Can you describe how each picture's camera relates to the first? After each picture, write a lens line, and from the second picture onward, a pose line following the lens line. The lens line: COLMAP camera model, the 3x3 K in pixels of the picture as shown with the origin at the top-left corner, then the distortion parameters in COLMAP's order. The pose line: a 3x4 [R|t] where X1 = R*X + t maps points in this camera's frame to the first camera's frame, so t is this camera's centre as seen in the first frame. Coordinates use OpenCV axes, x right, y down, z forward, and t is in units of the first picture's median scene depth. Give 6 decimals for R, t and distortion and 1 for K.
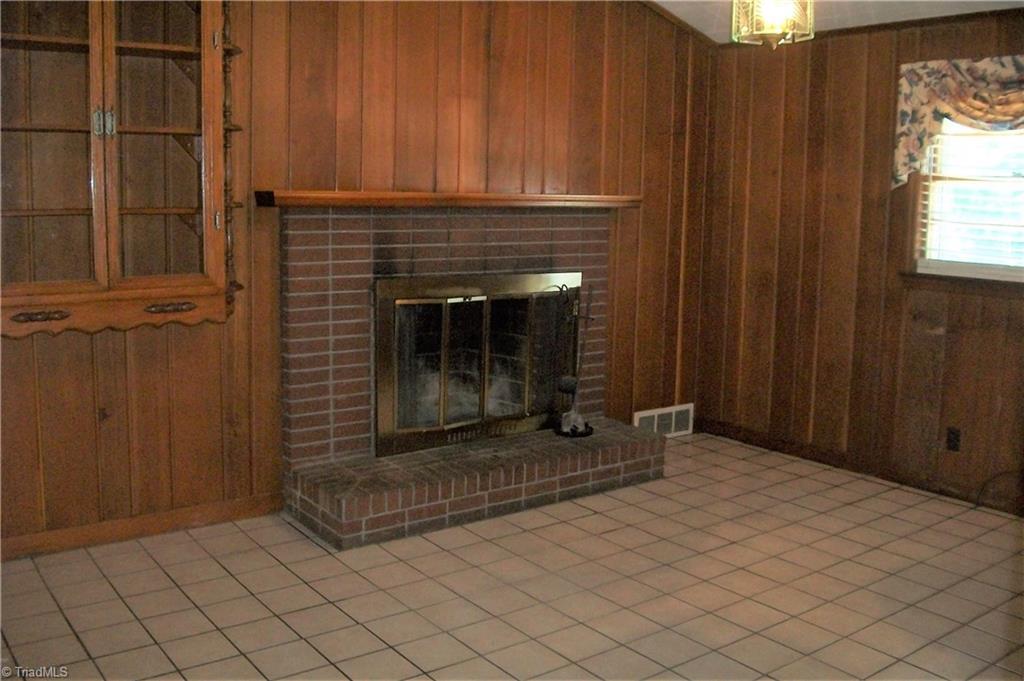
lens RADIAL K [[1005.3, 0, 512.0], [0, 1005.3, 340.5], [0, 0, 1]] dist [-0.126841, 0.024522]
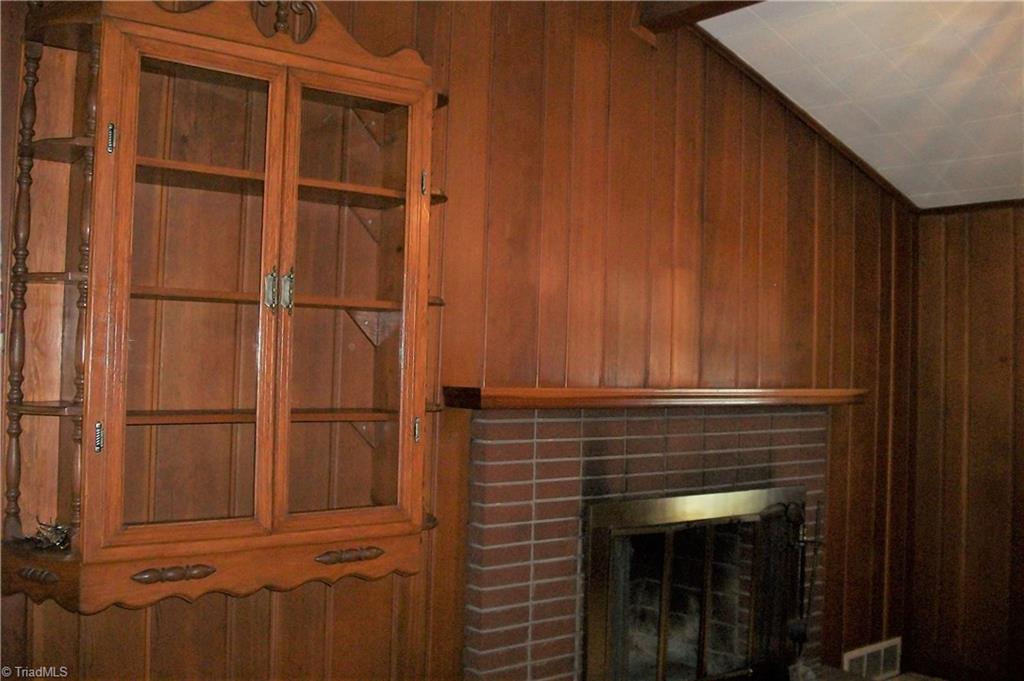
lens RADIAL K [[1005.3, 0, 512.0], [0, 1005.3, 340.5], [0, 0, 1]] dist [-0.126841, 0.024522]
pose [[0.999617, 0.008995, 0.026181, -0.216022], [-0.004493, 0.985918, -0.167171, -0.056131], [-0.027316, 0.166989, 0.985580, 0.243346]]
